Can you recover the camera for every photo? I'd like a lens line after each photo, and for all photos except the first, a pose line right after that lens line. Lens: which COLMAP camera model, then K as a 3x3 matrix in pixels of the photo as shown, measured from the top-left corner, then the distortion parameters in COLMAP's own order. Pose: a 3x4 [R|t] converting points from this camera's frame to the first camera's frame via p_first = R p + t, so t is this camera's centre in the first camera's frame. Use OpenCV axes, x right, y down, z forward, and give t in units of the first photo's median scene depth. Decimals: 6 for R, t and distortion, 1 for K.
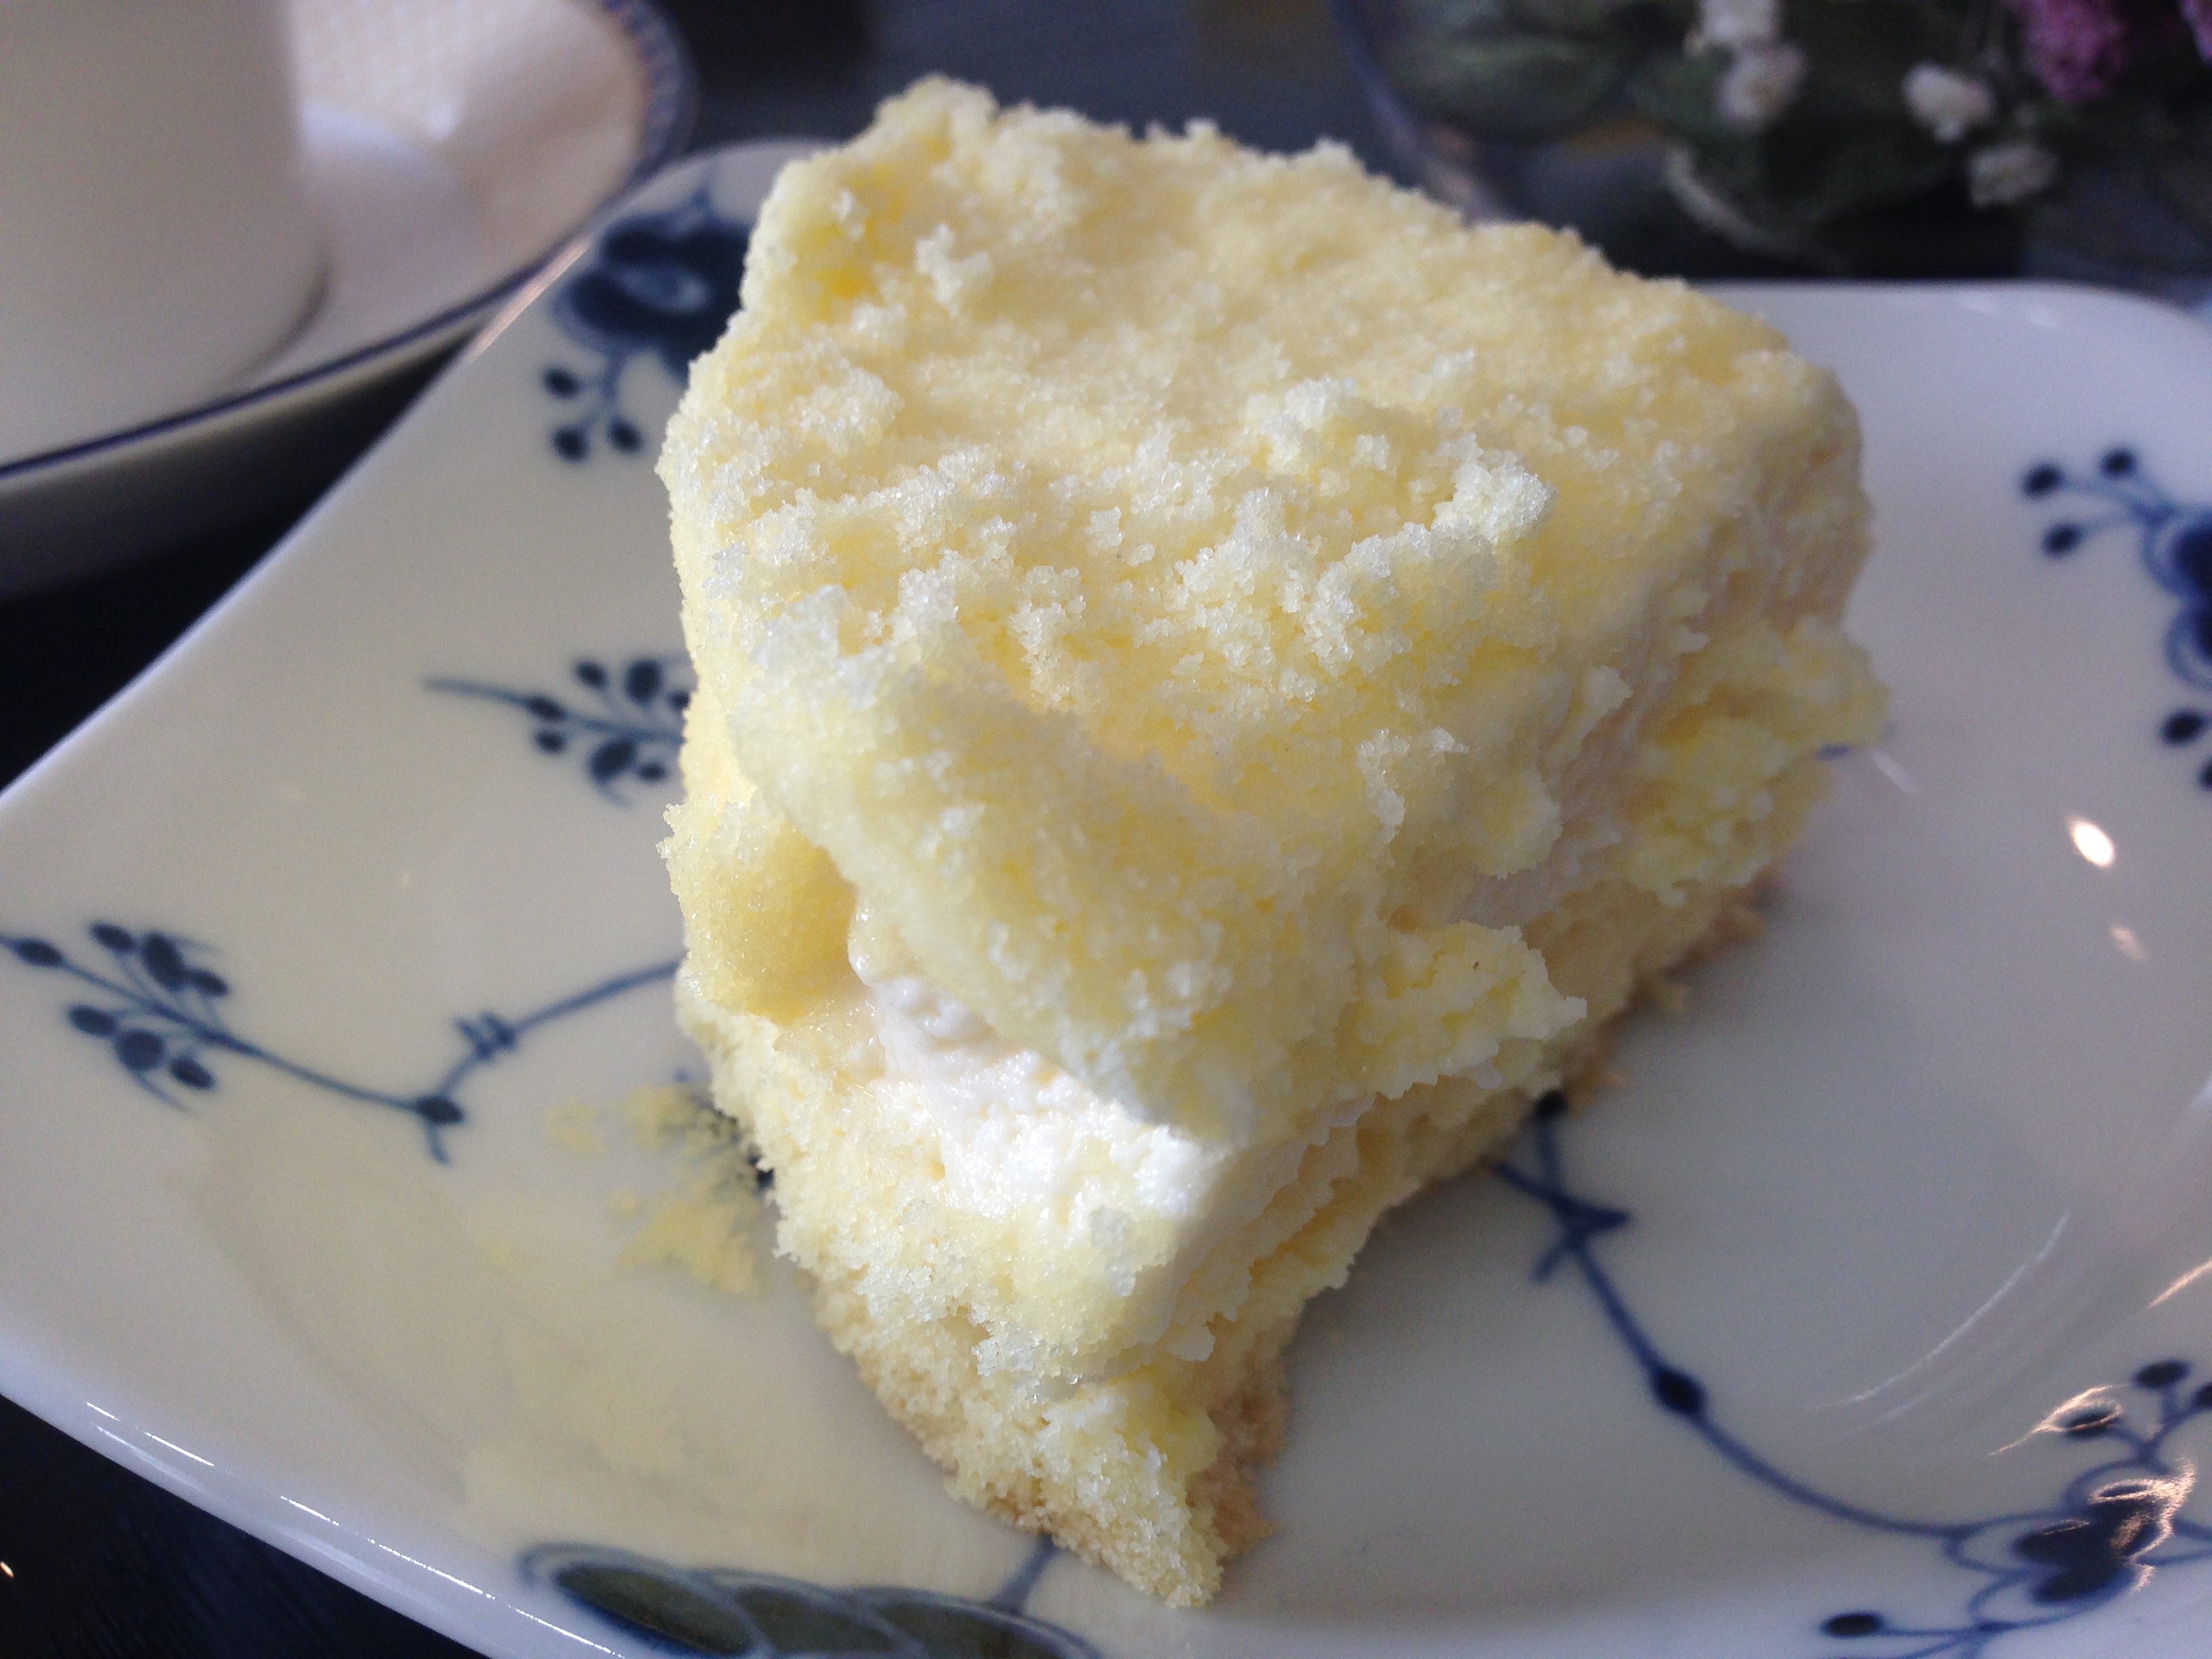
lens RADIAL K [[2120.4, 0, 1188.0], [0, 2120.4, 830.7], [0, 0, 1]] dist [0.088062, -0.241464]
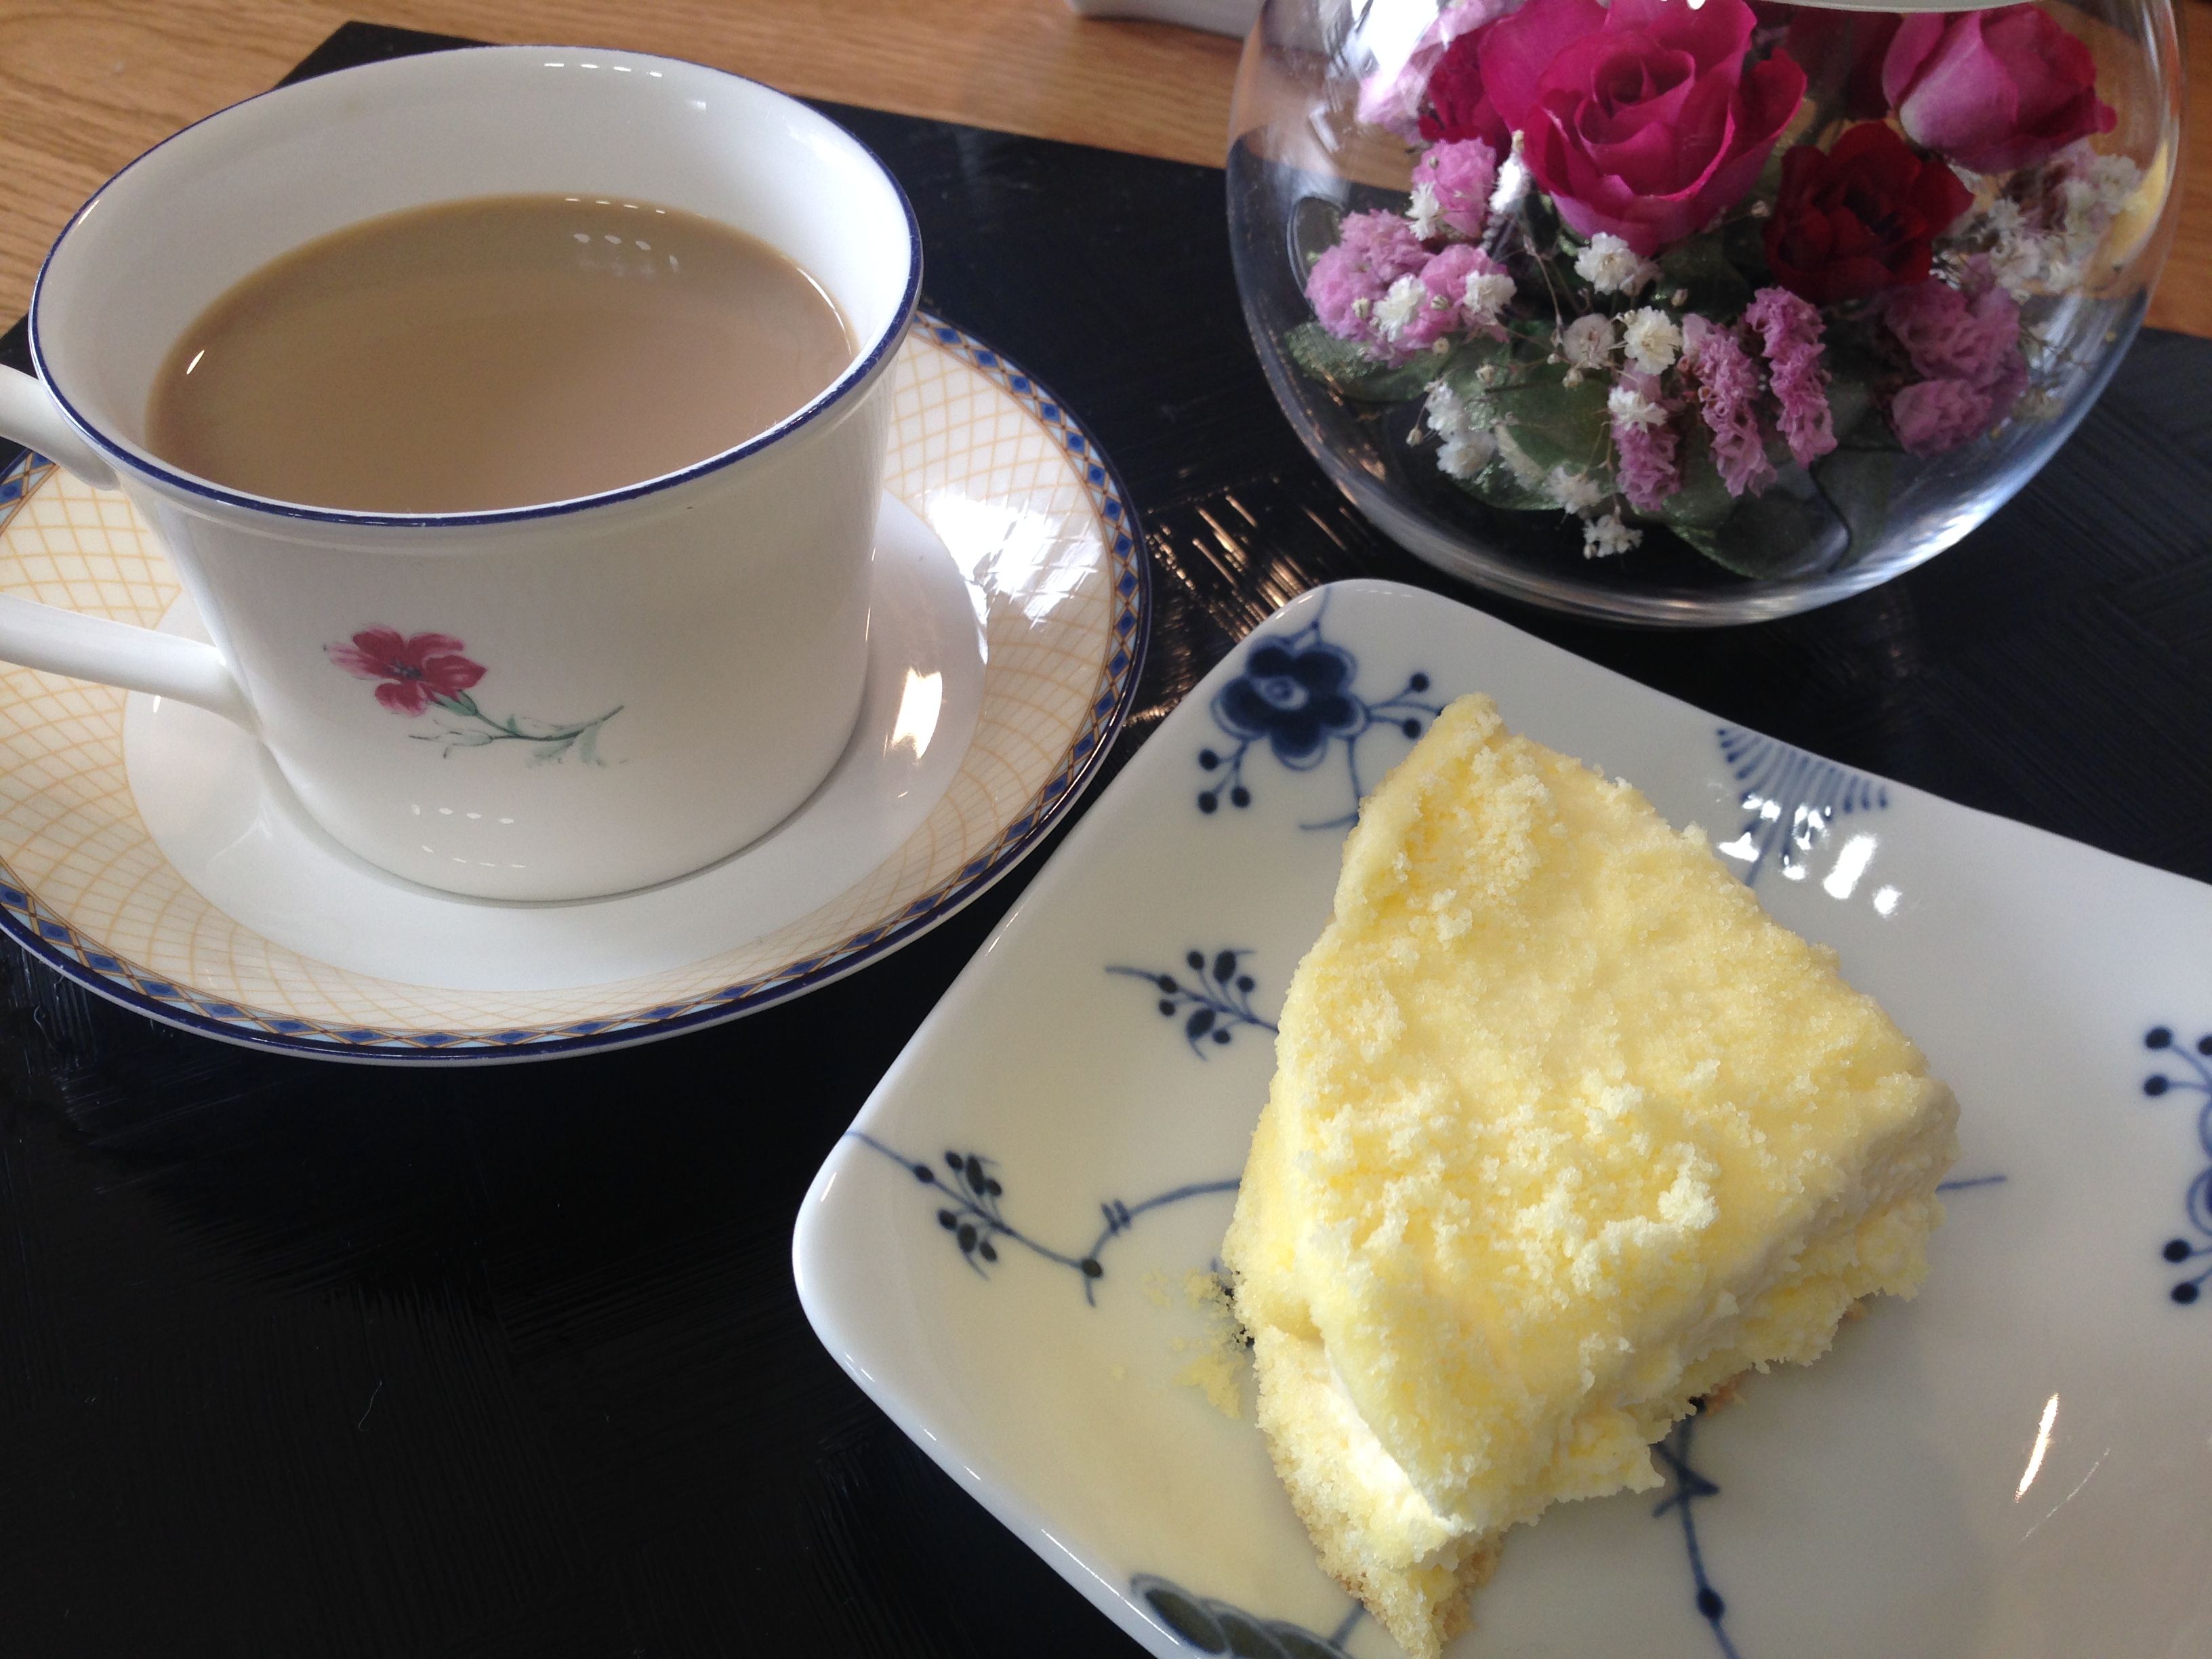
lens RADIAL K [[2120.4, 0, 1188.0], [0, 2120.4, 830.7], [0, 0, 1]] dist [0.088062, -0.241464]
pose [[0.960003, 0.216524, -0.177513, -0.022339], [-0.187651, 0.968102, 0.166027, -0.652030], [0.207800, -0.126076, 0.970012, -0.861879]]
